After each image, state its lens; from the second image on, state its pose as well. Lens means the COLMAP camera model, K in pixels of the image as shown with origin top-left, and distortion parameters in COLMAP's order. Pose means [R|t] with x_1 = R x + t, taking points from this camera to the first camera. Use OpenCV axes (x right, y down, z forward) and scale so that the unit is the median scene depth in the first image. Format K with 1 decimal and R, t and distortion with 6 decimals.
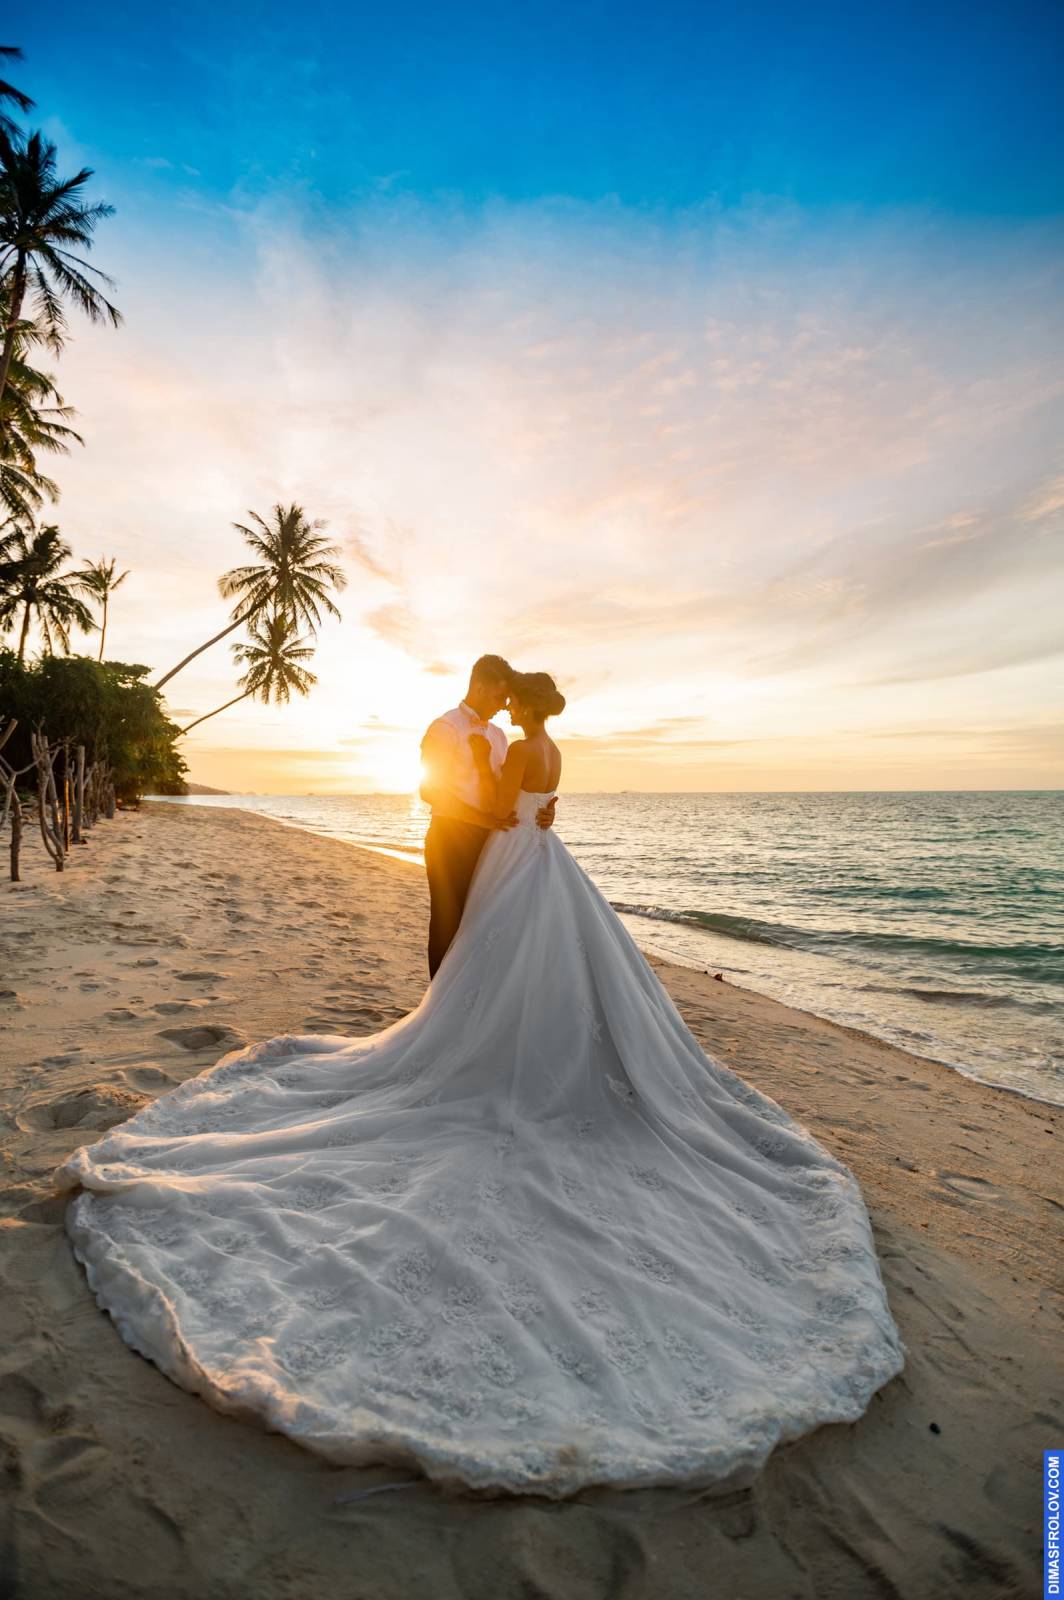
lens RADIAL K [[764.1, 0, 532.0], [0, 764.1, 800.0], [0, 0, 1]] dist [-0.002124, -0.006431]
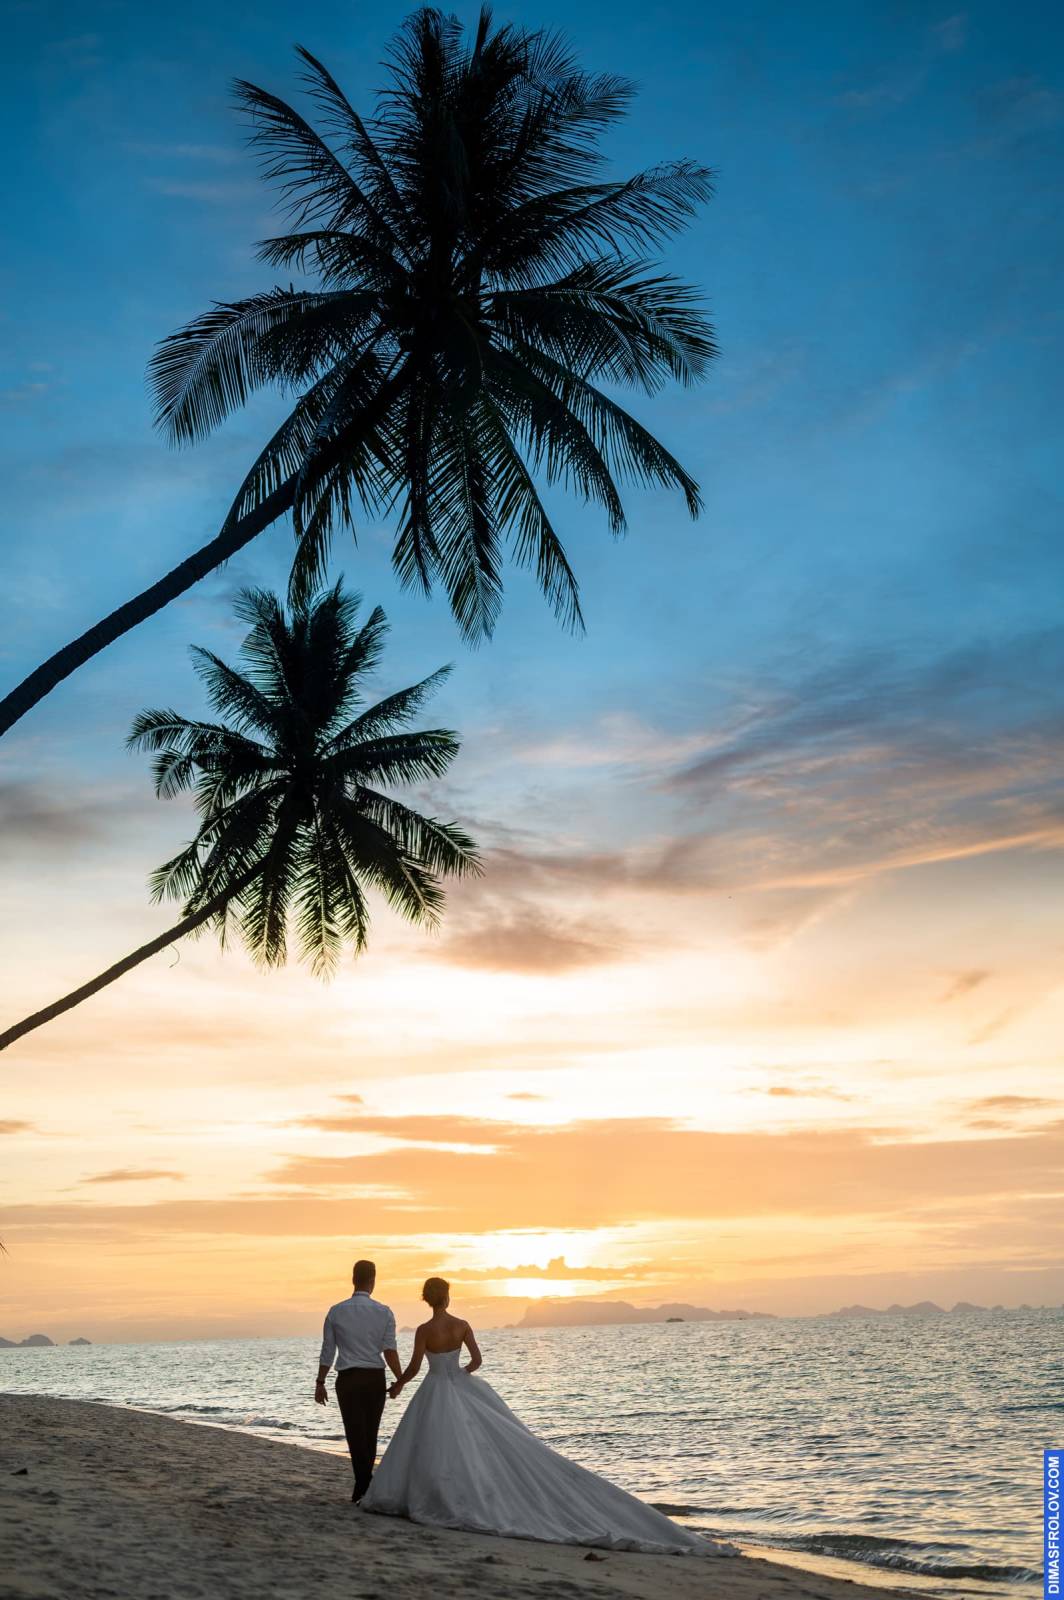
lens RADIAL K [[2311.7, 0, 528.1], [0, 2311.7, 766.9], [0, 0, 1]] dist [0.006910, 0.019005]
pose [[0.989064, -0.057023, -0.136014, -2.288486], [0.021286, 0.967767, -0.250947, -0.001754], [0.145939, 0.245308, 0.958398, 4.153710]]
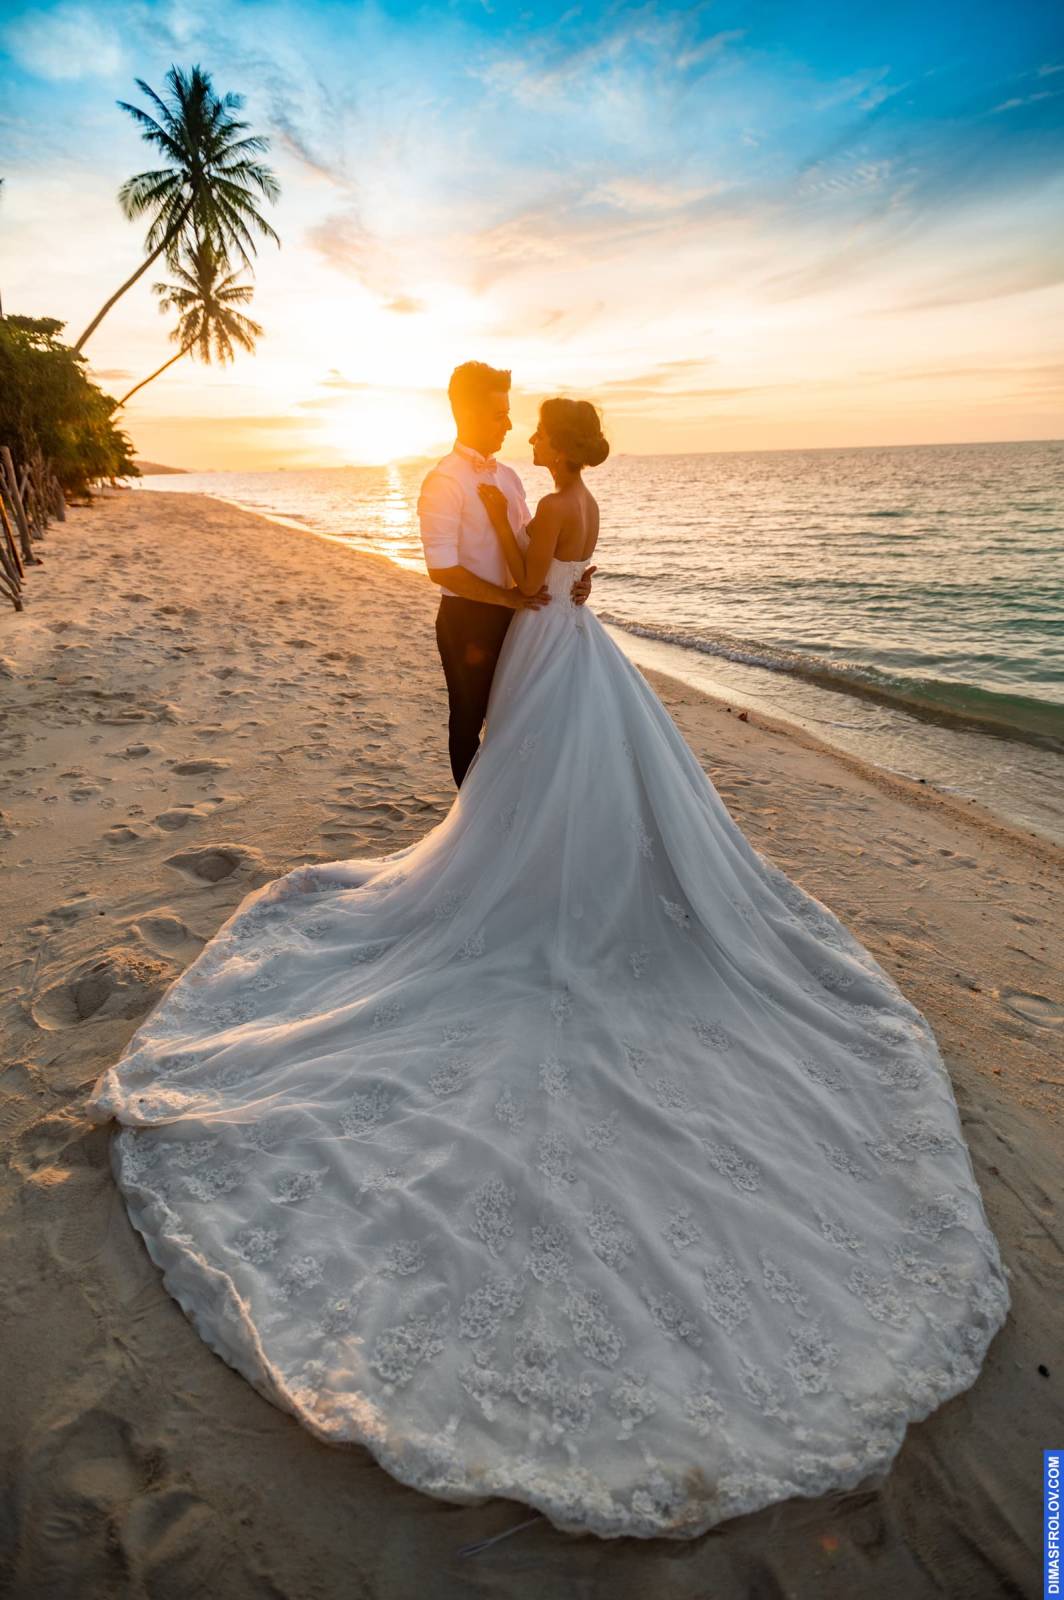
lens RADIAL K [[764.1, 0, 532.0], [0, 764.1, 800.0], [0, 0, 1]] dist [-0.002124, -0.006431]
pose [[0.999371, -0.035328, 0.003072, -0.036006], [0.031183, 0.916759, 0.398223, -0.086217], [-0.016885, -0.397877, 0.917284, 0.130371]]
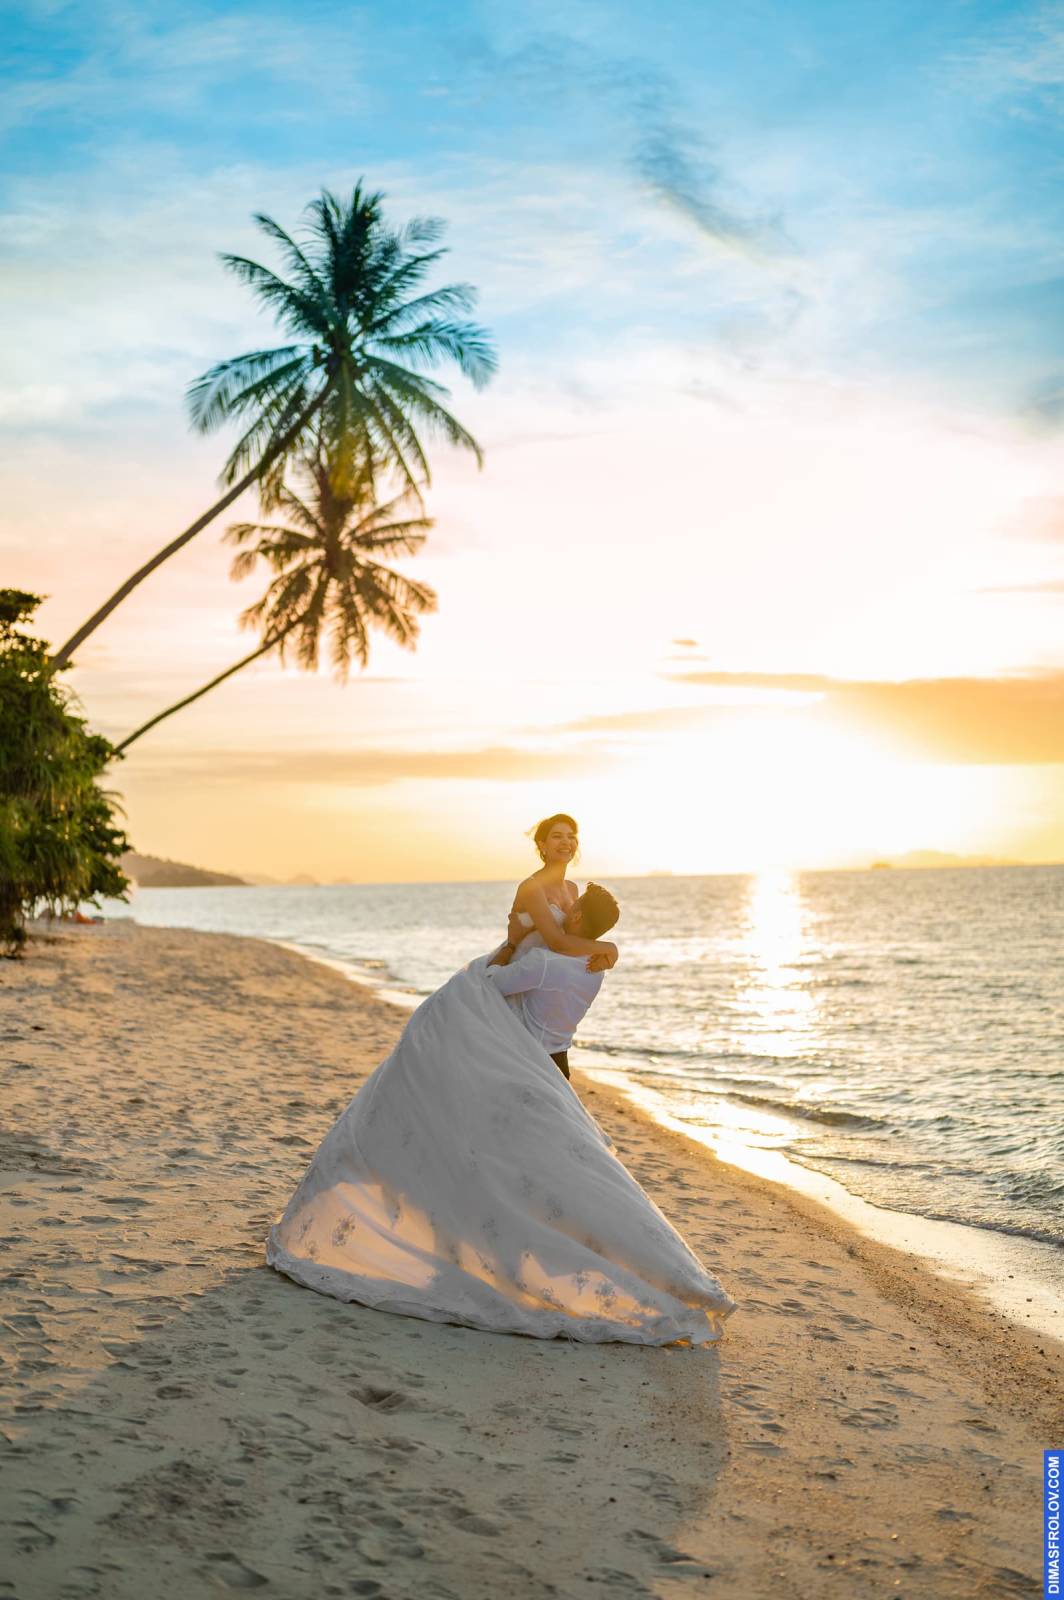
lens RADIAL K [[2311.7, 0, 528.1], [0, 2311.7, 766.9], [0, 0, 1]] dist [0.006910, 0.019005]
pose [[0.967468, -0.036244, -0.250385, 0.730921], [0.023026, 0.998192, -0.055520, -0.120310], [0.251945, 0.047949, 0.966553, -1.552306]]
